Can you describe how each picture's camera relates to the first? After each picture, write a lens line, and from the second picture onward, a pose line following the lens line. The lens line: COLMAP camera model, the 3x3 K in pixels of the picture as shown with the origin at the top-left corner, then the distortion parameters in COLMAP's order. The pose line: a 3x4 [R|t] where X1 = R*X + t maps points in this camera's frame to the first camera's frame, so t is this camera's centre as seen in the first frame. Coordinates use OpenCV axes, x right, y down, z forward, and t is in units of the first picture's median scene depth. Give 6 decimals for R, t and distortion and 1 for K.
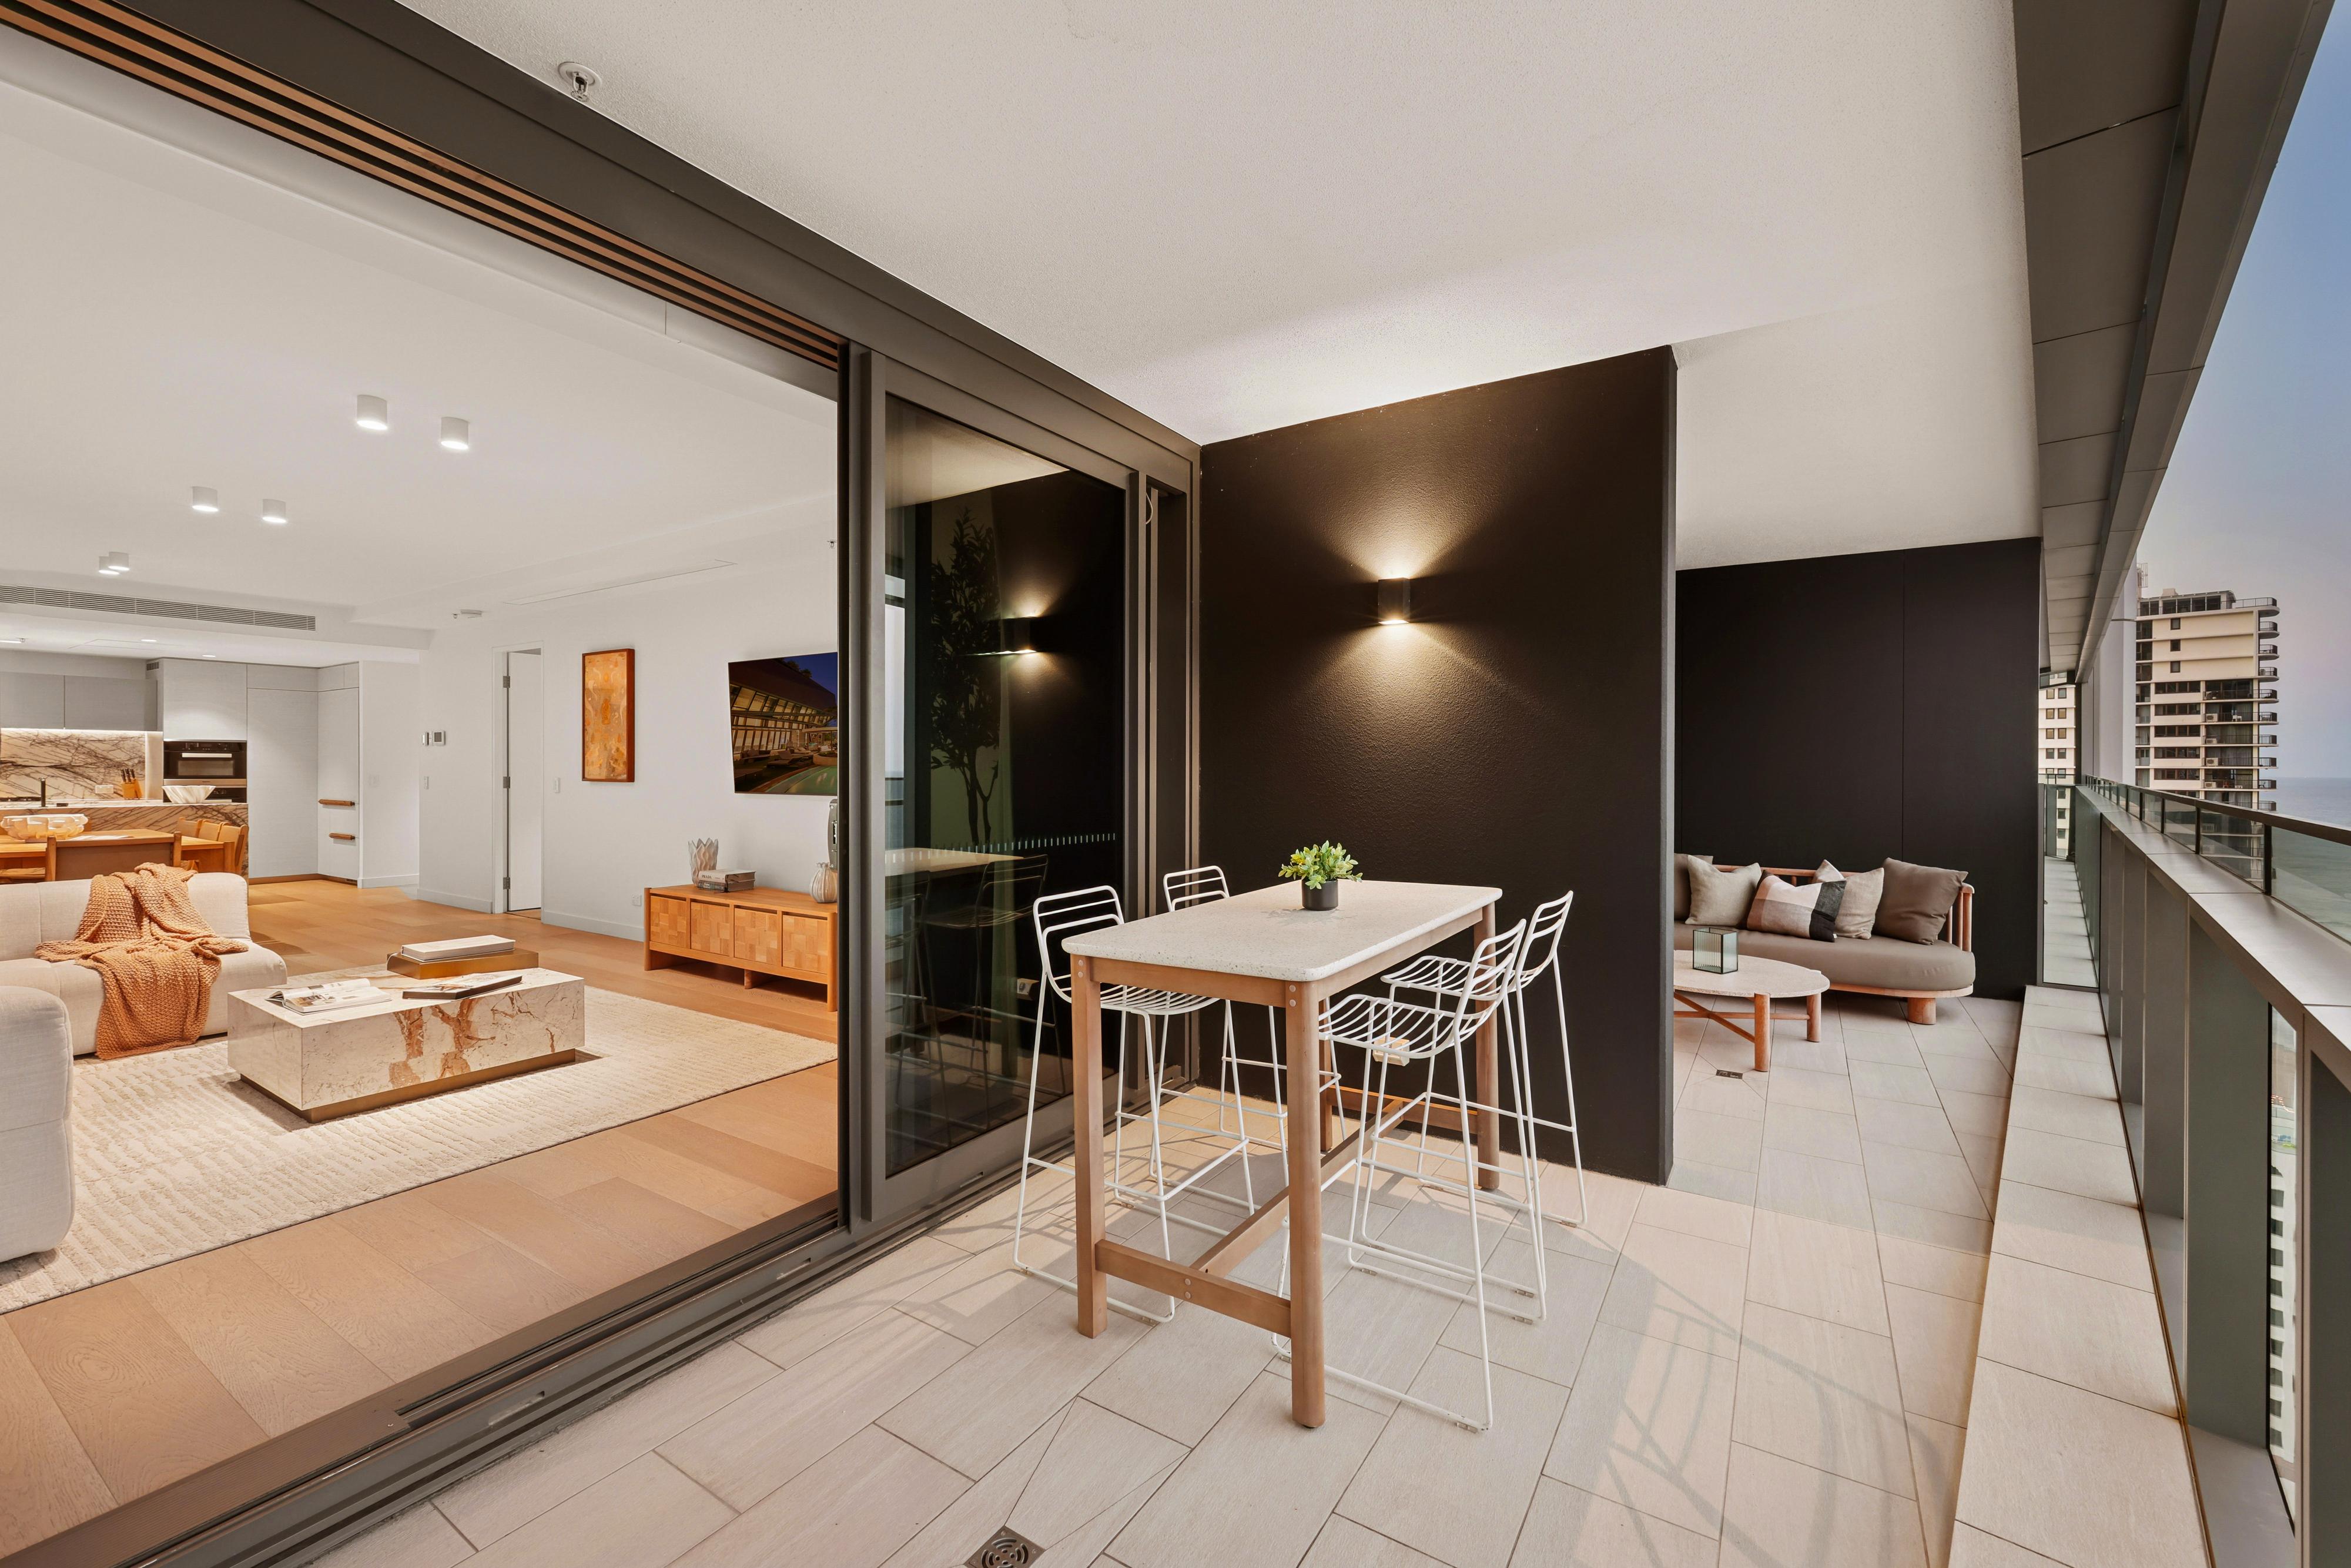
lens RADIAL K [[958.8, 0, 1192.3], [0, 958.8, 774.1], [0, 0, 1]] dist [-0.002009, -0.000250]
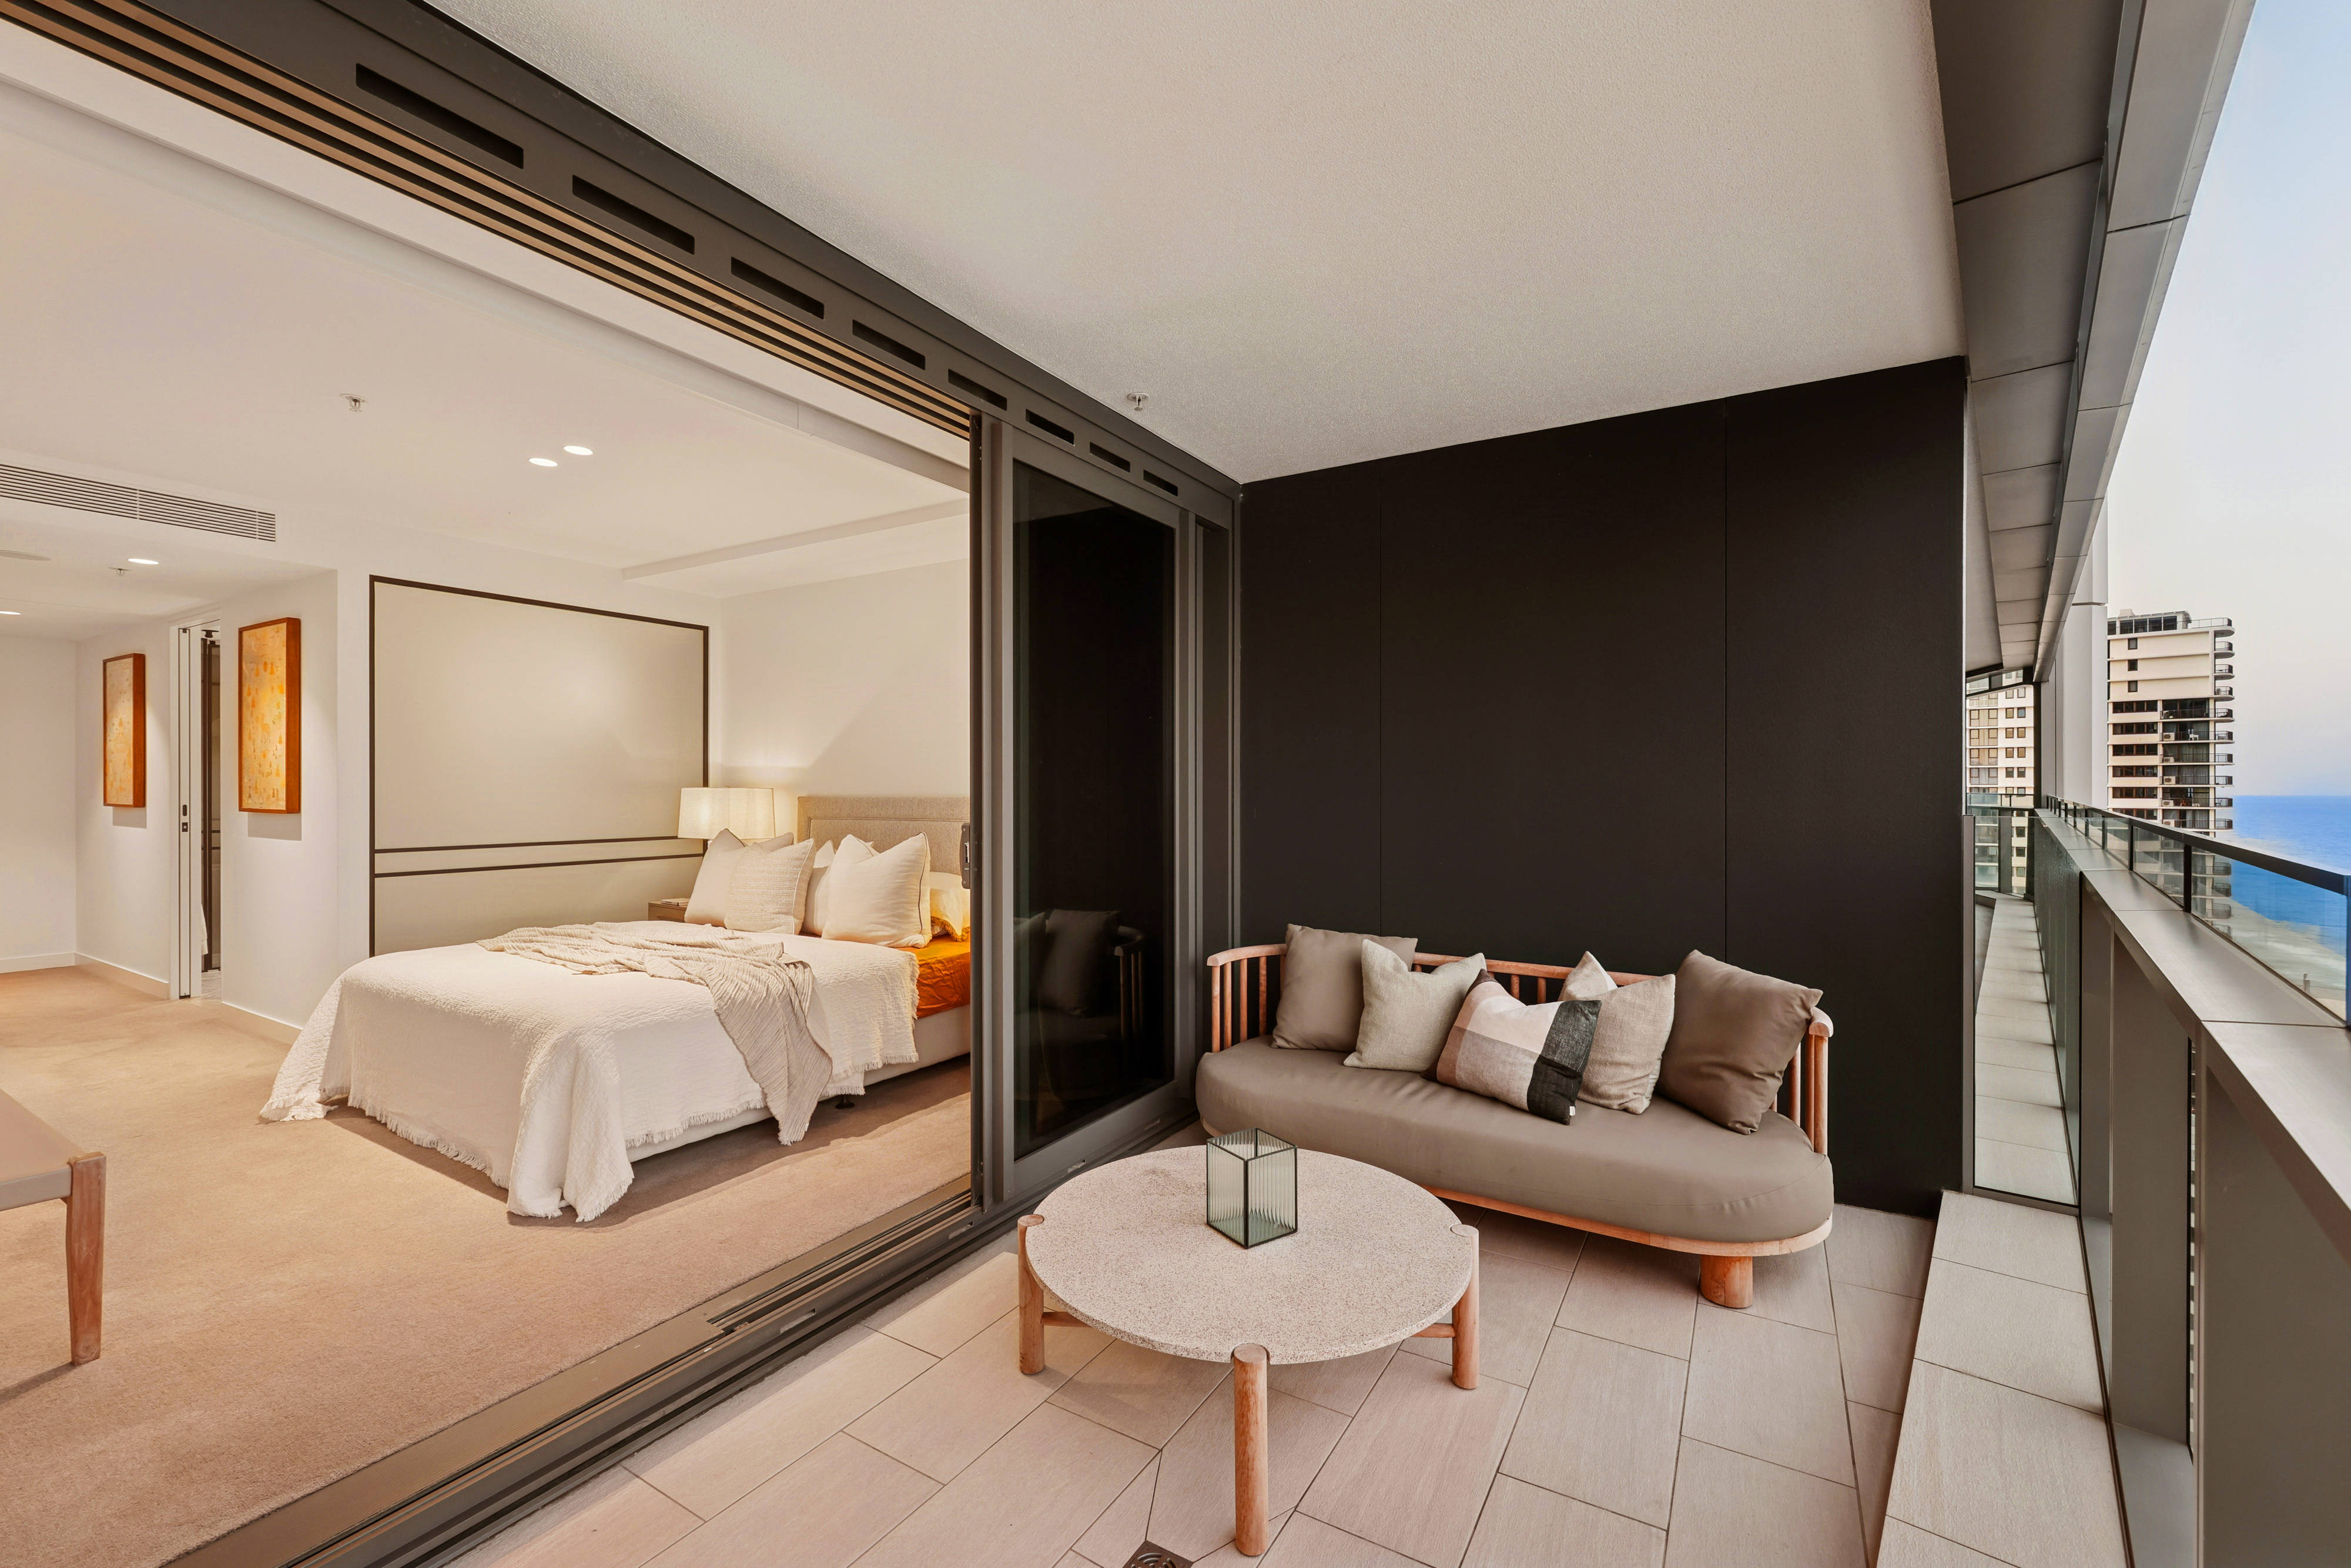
lens RADIAL K [[958.8, 0, 1163.5], [0, 958.8, 791.7], [0, 0, 1]] dist [-0.002009, -0.000250]
pose [[0.999975, -0.001939, 0.006784, 0.425891], [0.001959, 0.999994, -0.002911, -0.002515], [-0.006778, 0.002924, 0.999973, 0.460029]]
